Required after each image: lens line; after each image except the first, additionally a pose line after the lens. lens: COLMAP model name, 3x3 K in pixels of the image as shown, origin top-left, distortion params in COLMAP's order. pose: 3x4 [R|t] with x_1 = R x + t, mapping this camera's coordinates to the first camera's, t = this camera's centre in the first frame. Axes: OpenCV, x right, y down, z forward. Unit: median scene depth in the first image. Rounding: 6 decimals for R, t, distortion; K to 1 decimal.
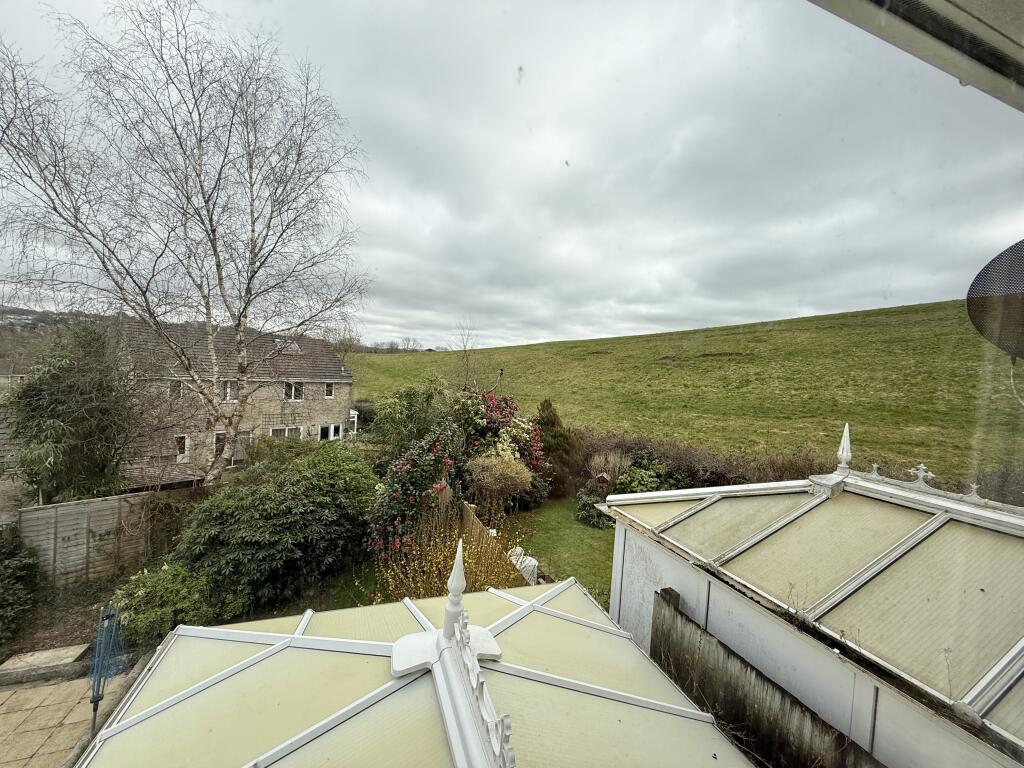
lens RADIAL K [[409.6, 0, 510.0], [0, 409.6, 383.6], [0, 0, 1]] dist [-0.001801, -0.000058]
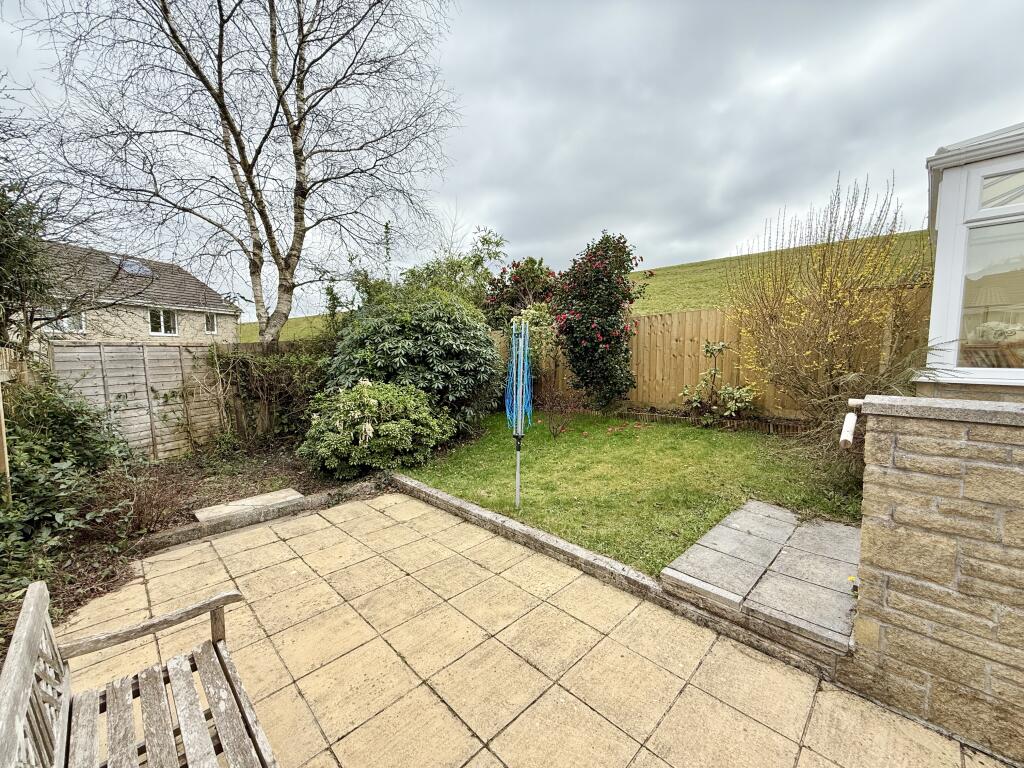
lens RADIAL K [[409.6, 0, 512.0], [0, 409.6, 384.6], [0, 0, 1]] dist [-0.001801, -0.000058]
pose [[0.906732, -0.097315, 0.410325, -0.752566], [0.071798, 0.994428, 0.077186, 0.337909], [-0.415550, -0.040526, 0.908667, 0.148603]]
